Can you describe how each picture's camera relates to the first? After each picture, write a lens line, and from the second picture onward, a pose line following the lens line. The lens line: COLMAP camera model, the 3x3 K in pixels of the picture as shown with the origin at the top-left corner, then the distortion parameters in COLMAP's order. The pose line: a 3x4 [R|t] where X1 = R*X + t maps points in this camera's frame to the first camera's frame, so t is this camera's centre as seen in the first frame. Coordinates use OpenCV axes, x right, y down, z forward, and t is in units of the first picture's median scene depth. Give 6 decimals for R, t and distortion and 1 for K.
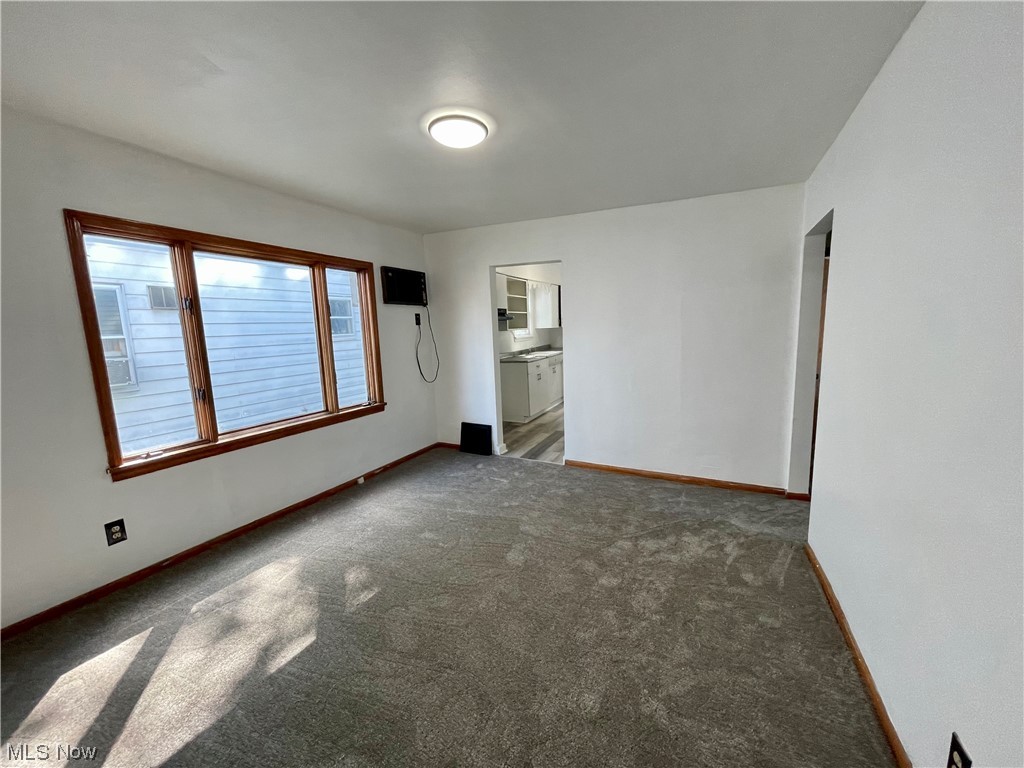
lens RADIAL K [[408.2, 0, 510.3], [0, 408.2, 386.0], [0, 0, 1]] dist [0.000542, 0.000080]
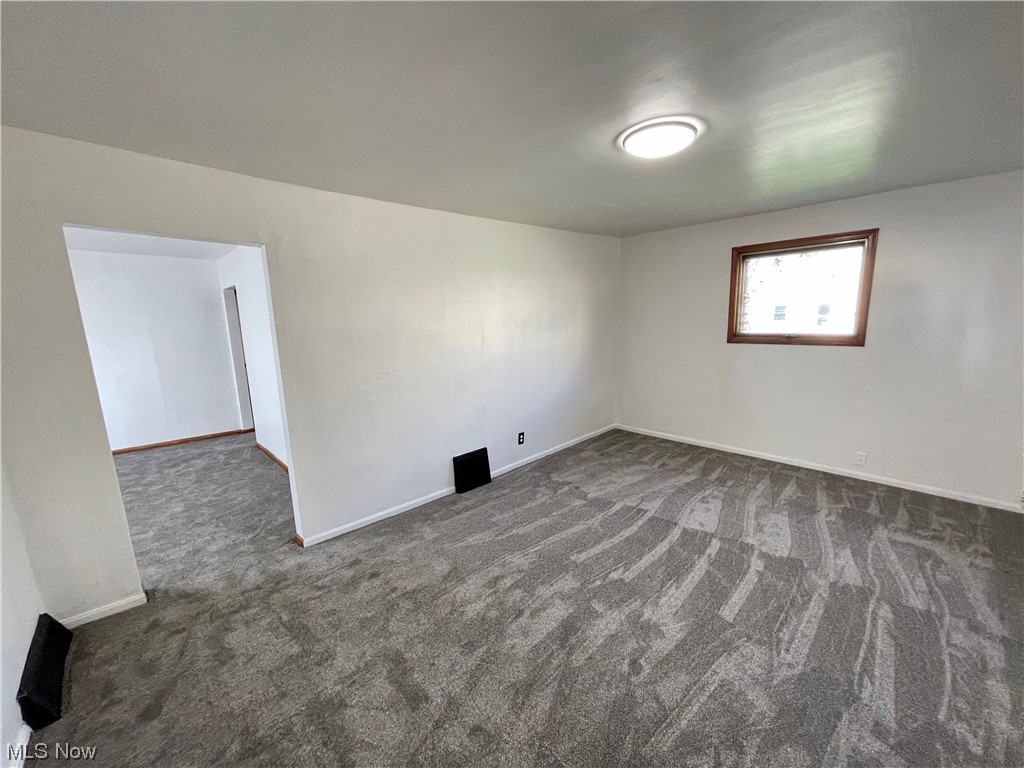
lens RADIAL K [[408.2, 0, 511.6], [0, 408.2, 388.0], [0, 0, 1]] dist [0.000542, 0.000080]
pose [[0.338259, -0.136110, 0.931158, -0.662550], [0.146412, 0.985048, 0.090800, 0.097211], [-0.929594, 0.105619, 0.353129, -0.877563]]
